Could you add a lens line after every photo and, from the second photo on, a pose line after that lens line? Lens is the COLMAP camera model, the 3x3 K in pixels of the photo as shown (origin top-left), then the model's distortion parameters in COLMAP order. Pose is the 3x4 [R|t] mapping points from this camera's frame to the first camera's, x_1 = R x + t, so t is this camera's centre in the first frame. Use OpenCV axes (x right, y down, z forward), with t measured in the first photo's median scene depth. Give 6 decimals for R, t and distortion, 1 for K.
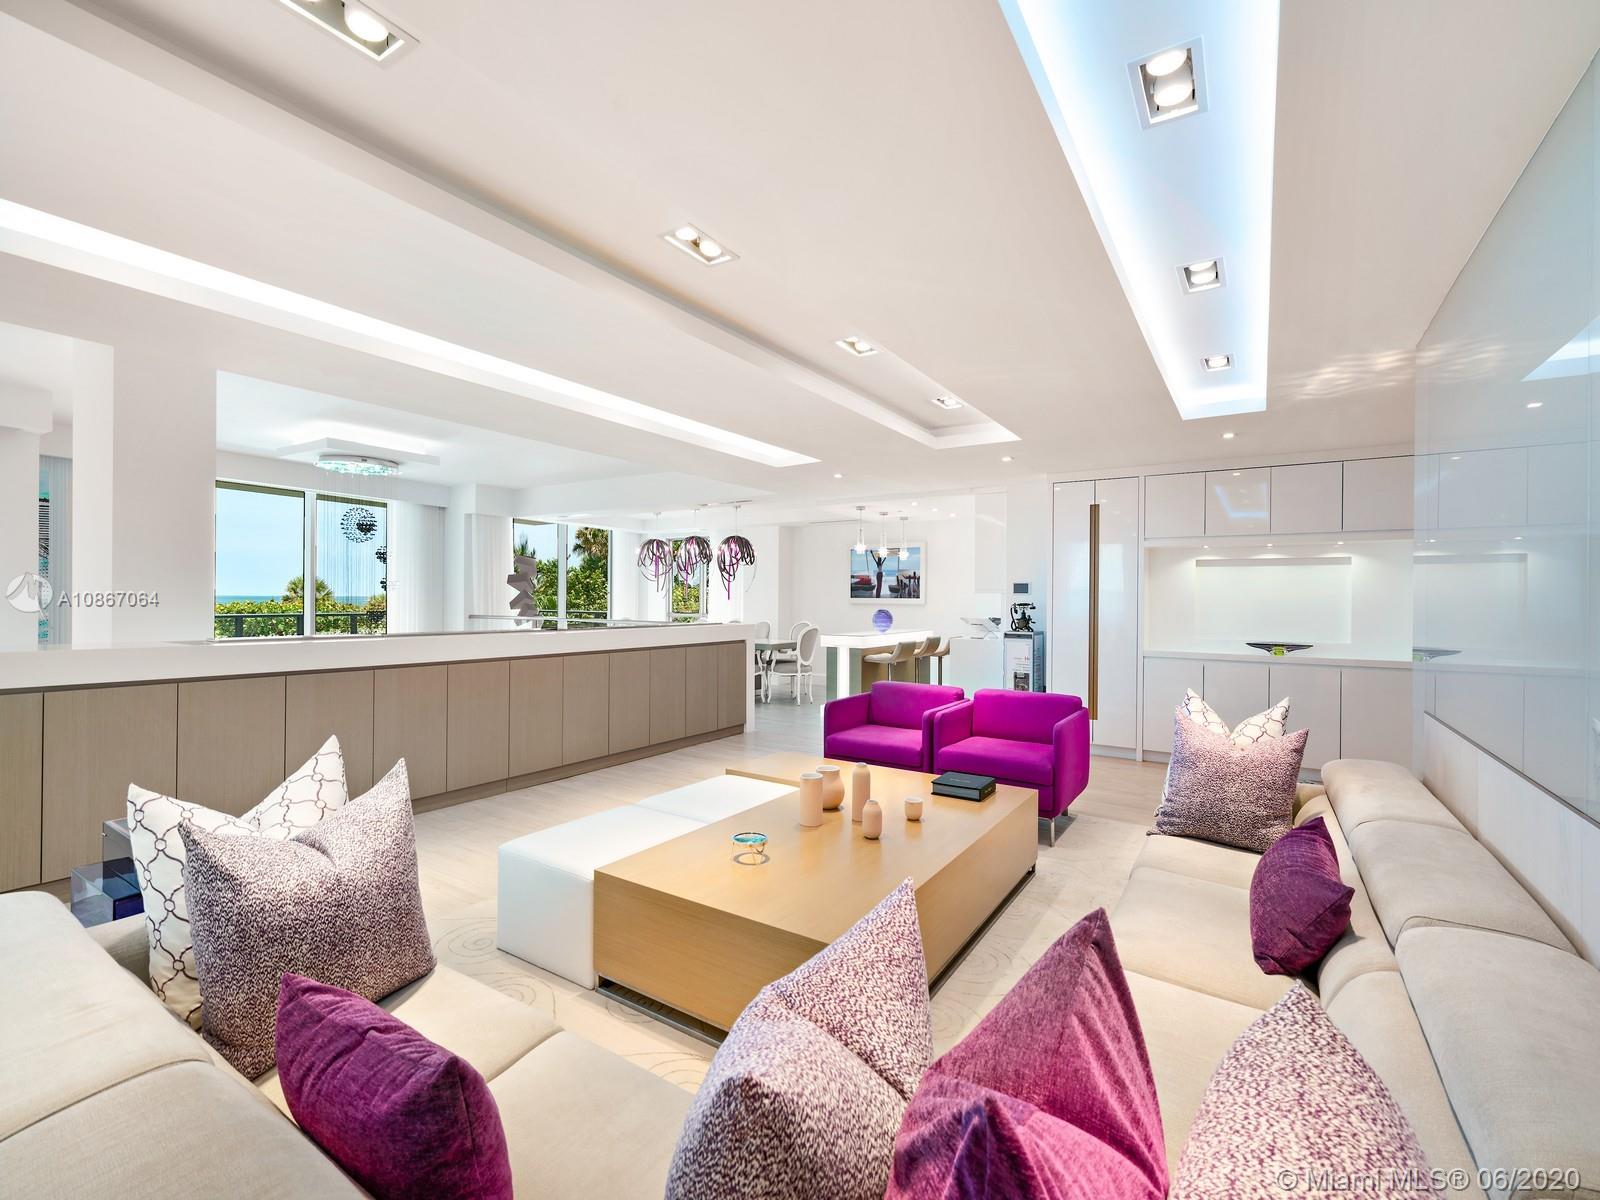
lens RADIAL K [[720.2, 0, 798.8], [0, 720.2, 602.5], [0, 0, 1]] dist [0.000007, 0.000334]
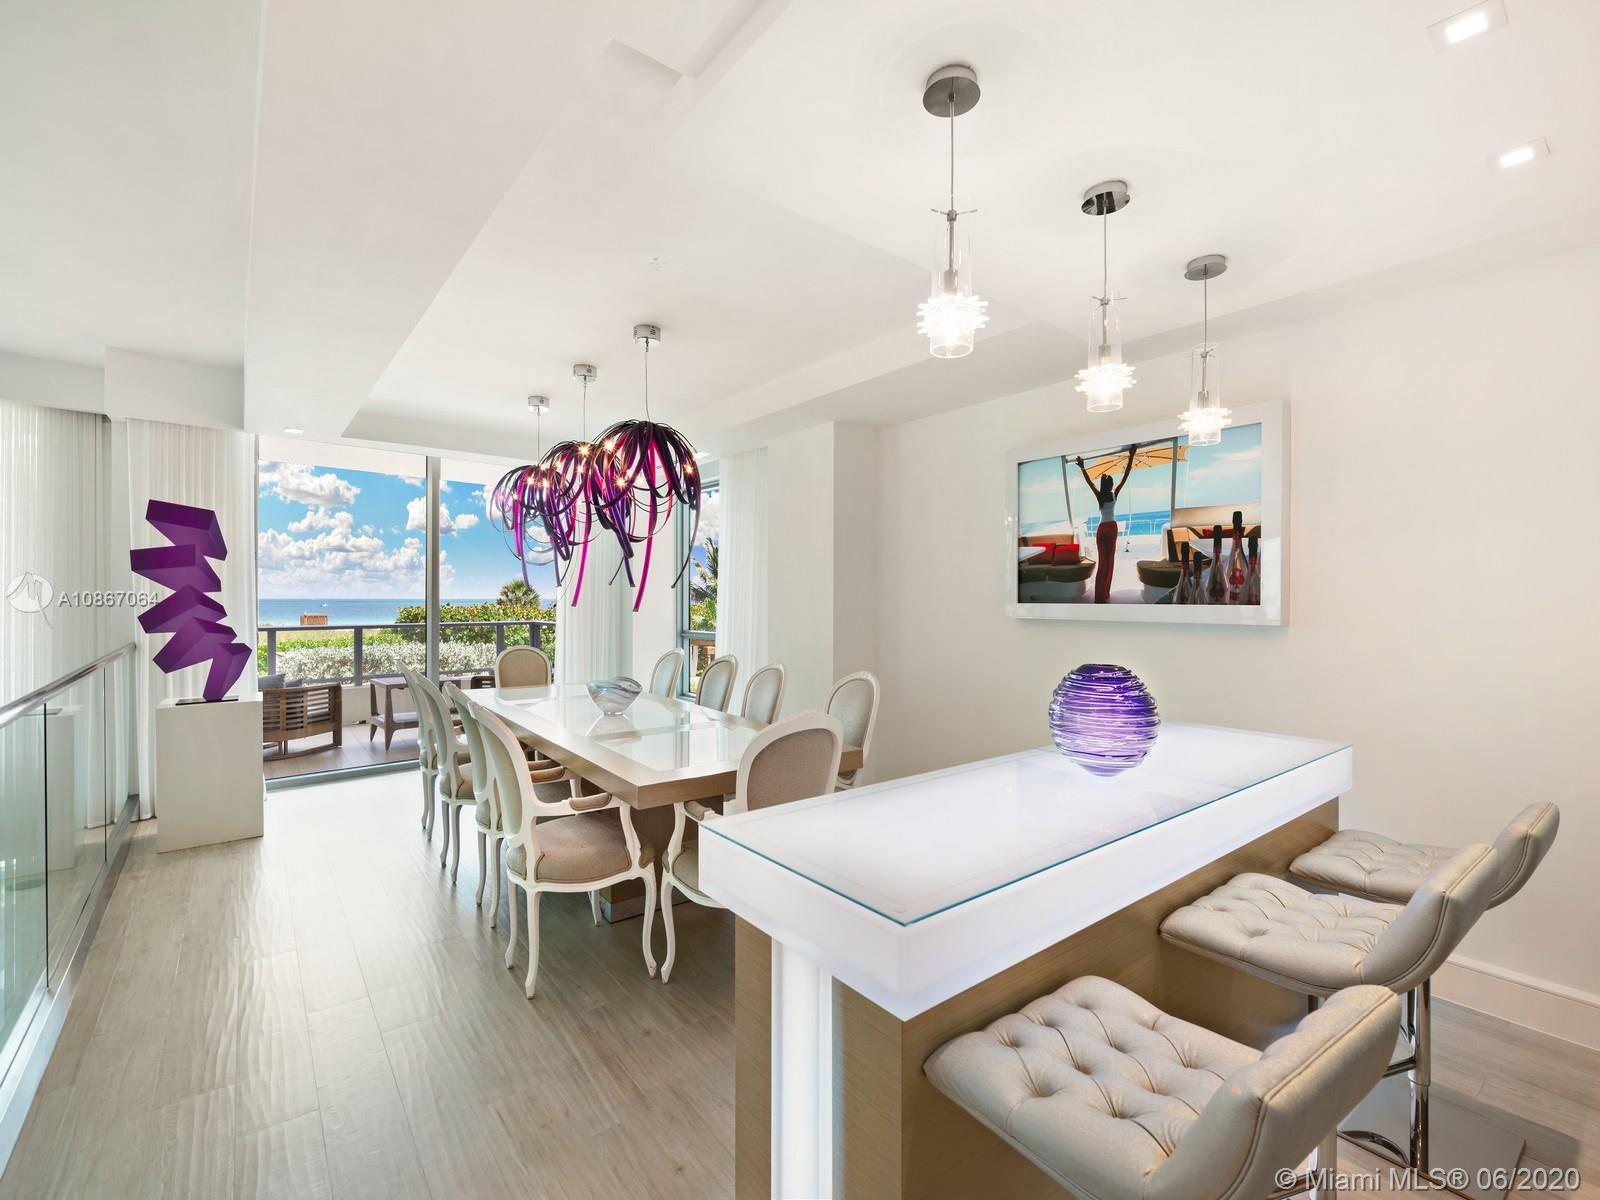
lens RADIAL K [[720.2, 0, 803.4], [0, 720.2, 601.2], [0, 0, 1]] dist [0.000007, 0.000334]
pose [[0.947885, -0.001337, -0.318611, 0.087018], [0.001621, 0.999998, 0.000625, -0.007823], [0.318609, -0.001109, 0.947885, 0.660439]]
